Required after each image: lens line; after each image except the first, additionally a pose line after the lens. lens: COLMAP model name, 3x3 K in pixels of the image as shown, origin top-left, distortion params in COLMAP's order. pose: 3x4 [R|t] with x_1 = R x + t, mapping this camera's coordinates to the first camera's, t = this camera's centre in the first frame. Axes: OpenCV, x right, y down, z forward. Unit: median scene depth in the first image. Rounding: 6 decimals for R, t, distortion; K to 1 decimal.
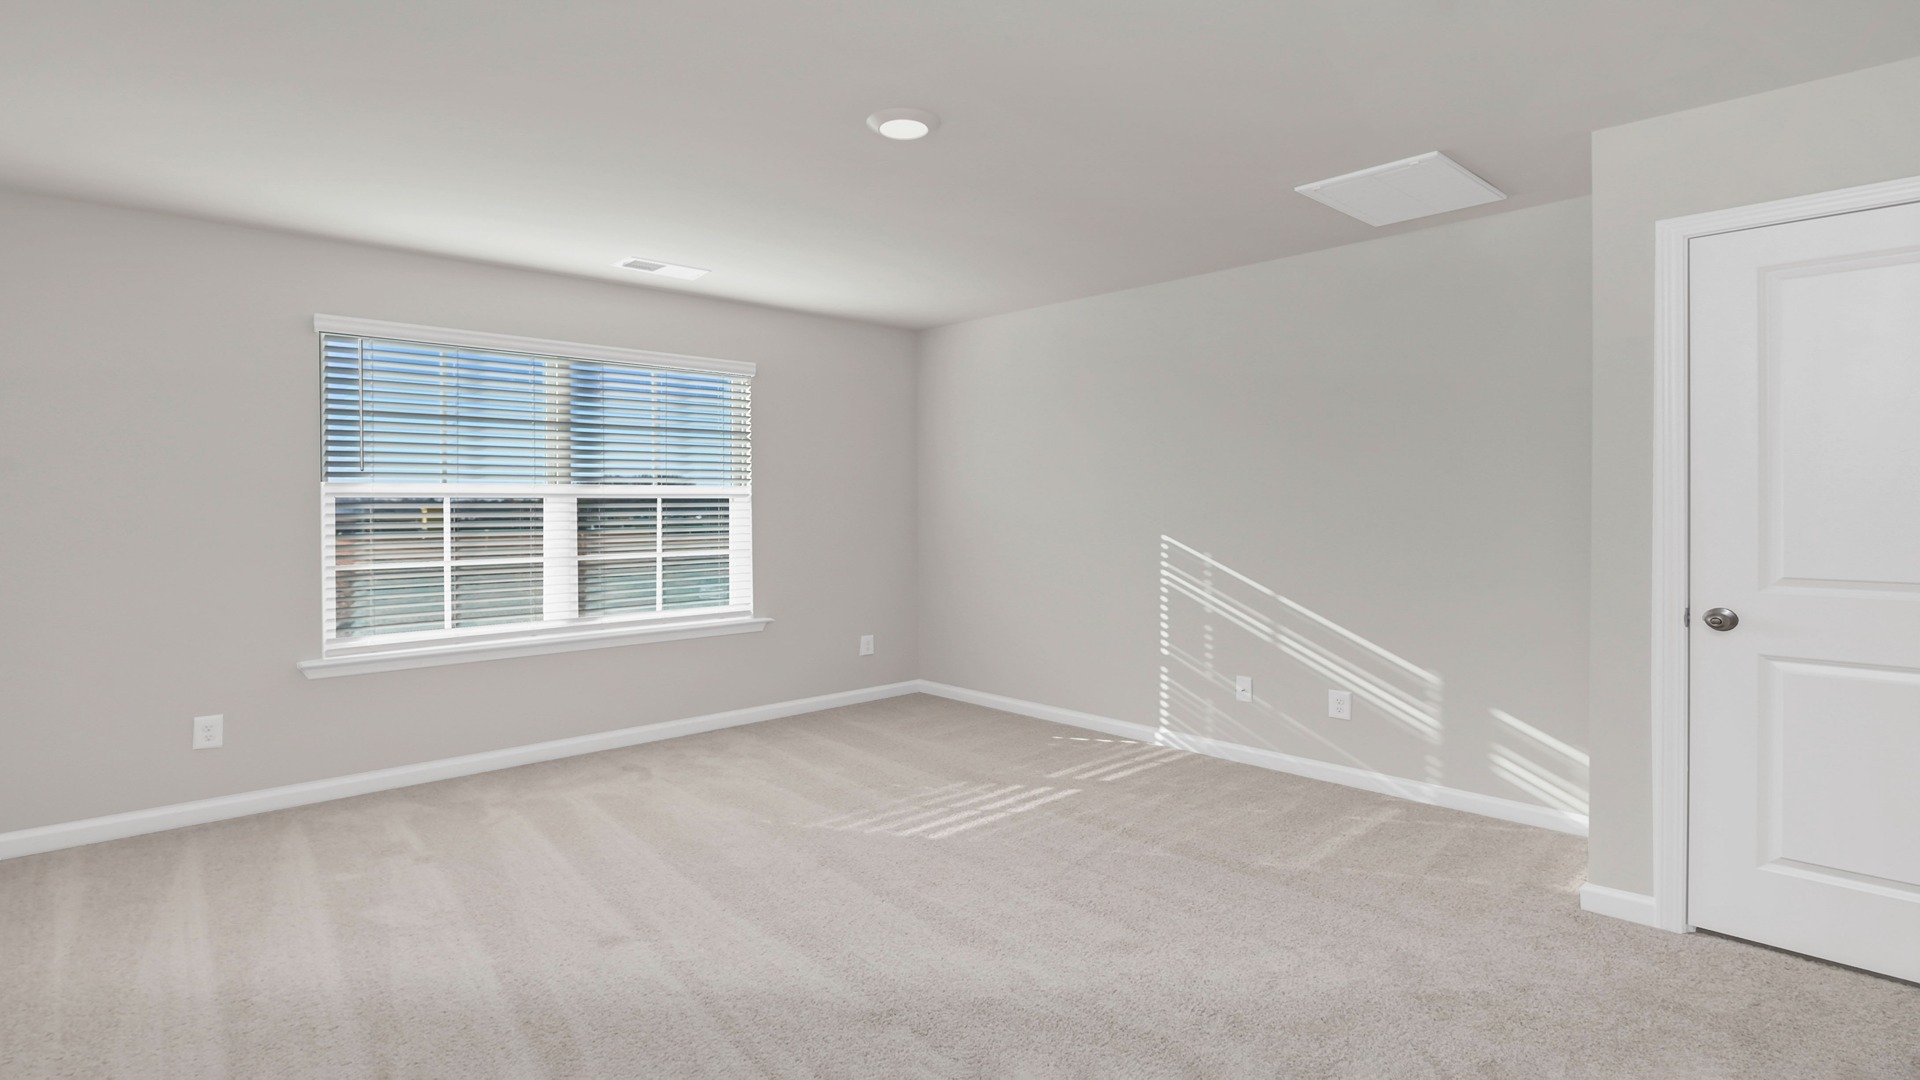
lens RADIAL K [[952.0, 0, 956.5], [0, 952.0, 518.7], [0, 0, 1]] dist [-0.001398, -0.000502]
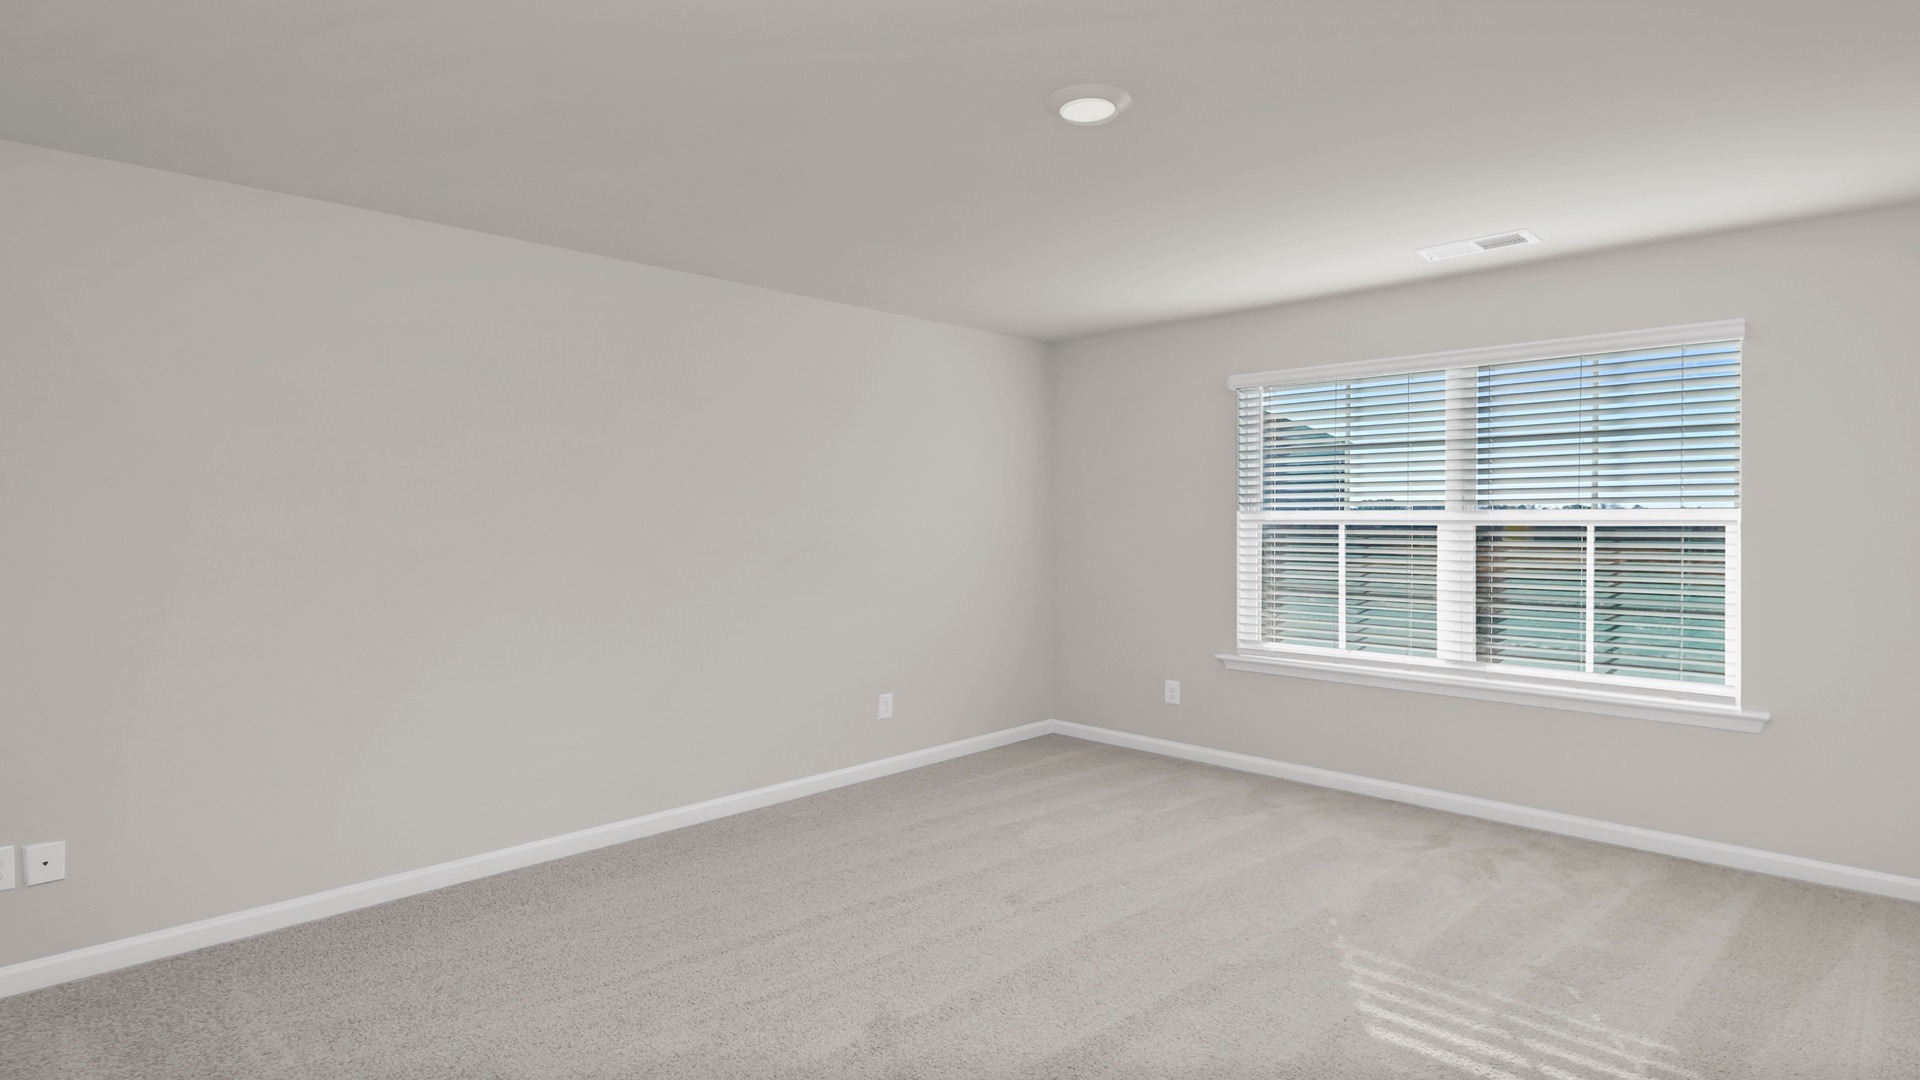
lens RADIAL K [[952.0, 0, 956.5], [0, 952.0, 518.7], [0, 0, 1]] dist [-0.001398, -0.000502]
pose [[0.038910, -0.005851, -0.999226, 0.498659], [-0.025042, 0.999663, -0.006829, -0.010245], [0.998929, 0.025288, 0.038750, 0.528695]]
